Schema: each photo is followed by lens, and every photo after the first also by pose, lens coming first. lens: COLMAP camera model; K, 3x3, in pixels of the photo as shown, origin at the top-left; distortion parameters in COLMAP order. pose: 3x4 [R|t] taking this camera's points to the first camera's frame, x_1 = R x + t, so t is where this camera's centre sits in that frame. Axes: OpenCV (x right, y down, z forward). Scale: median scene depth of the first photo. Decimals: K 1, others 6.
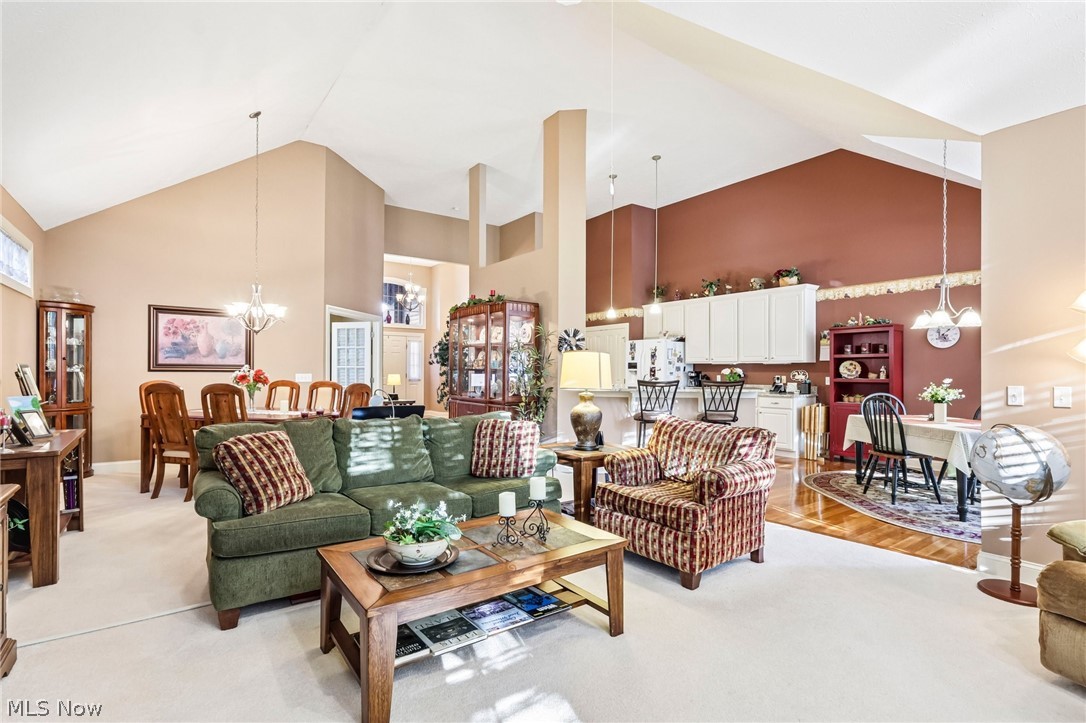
lens RADIAL K [[510.9, 0, 543.6], [0, 510.9, 371.7], [0, 0, 1]] dist [0.001502, -0.000856]
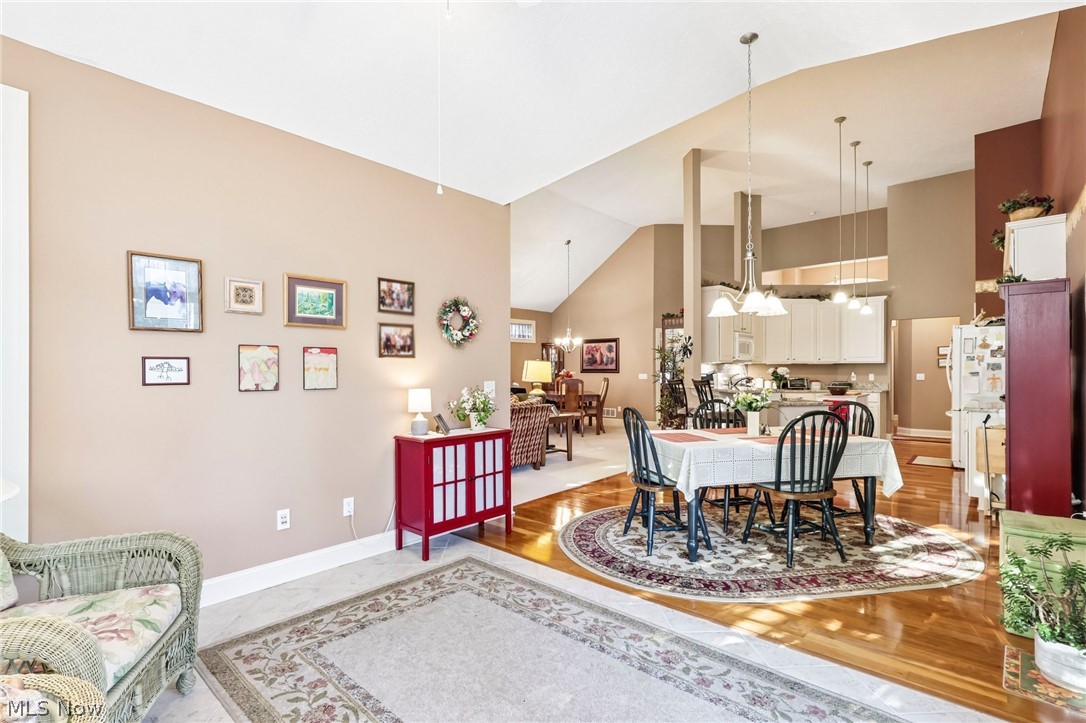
lens RADIAL K [[510.9, 0, 543.6], [0, 510.9, 371.7], [0, 0, 1]] dist [0.001502, -0.000856]
pose [[0.232332, -0.003289, -0.972631, 1.155706], [0.001866, 0.999994, -0.002935, 0.002310], [0.972635, -0.001133, 0.232337, 0.407481]]
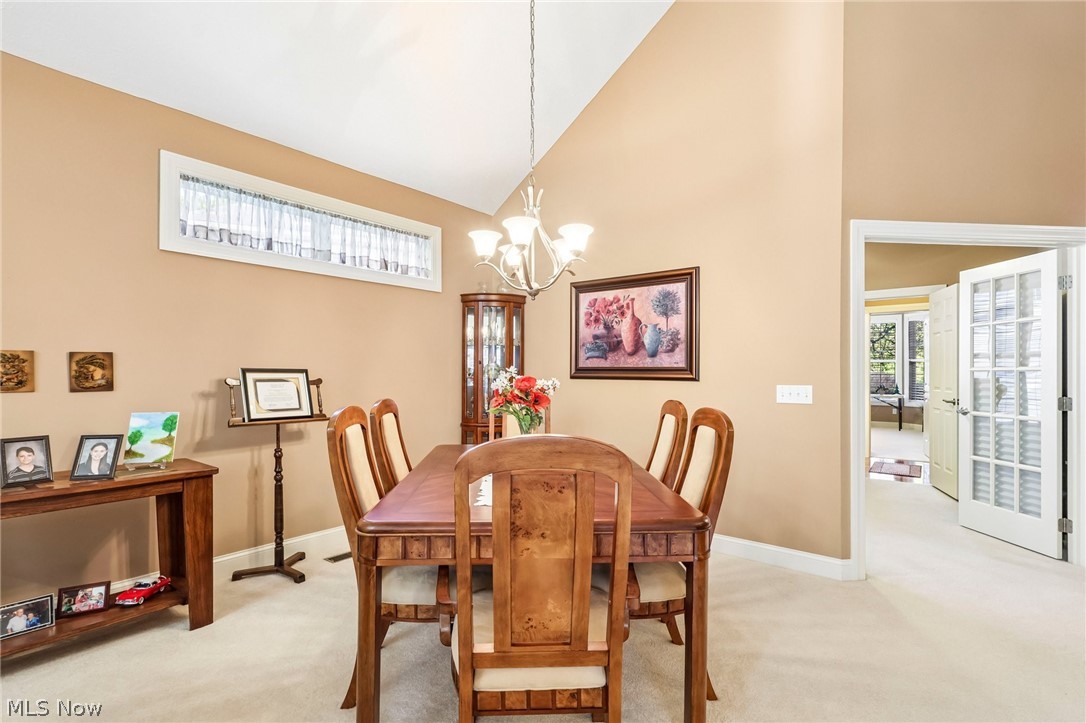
lens RADIAL K [[510.9, 0, 543.6], [0, 510.9, 371.7], [0, 0, 1]] dist [0.001502, -0.000856]
pose [[0.262860, -0.006007, -0.964815, -0.108352], [-0.002579, 0.999973, -0.006928, -0.005078], [0.964831, 0.004309, 0.262837, 0.781490]]
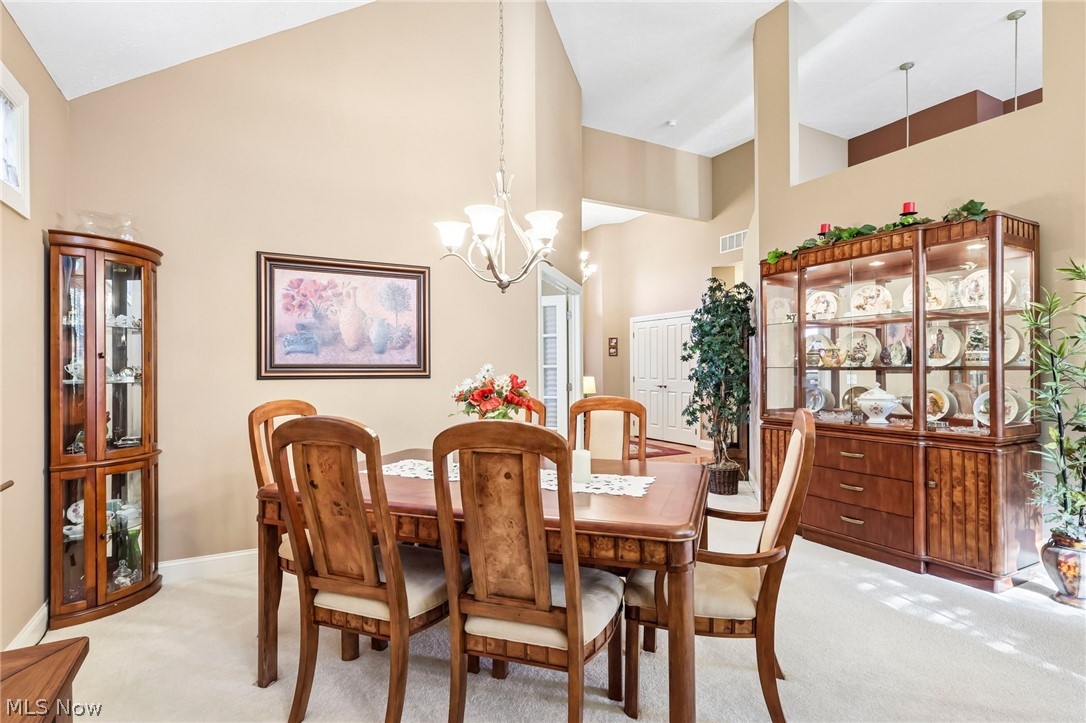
lens RADIAL K [[539.6, 0, 545.2], [0, 539.6, 364.2], [0, 0, 1]] dist [0.000794, -0.000287]
pose [[0.991667, -0.013222, -0.128149, -0.411446], [0.011824, 0.999862, -0.011658, -0.006230], [0.128286, 0.010046, 0.991686, 0.491752]]
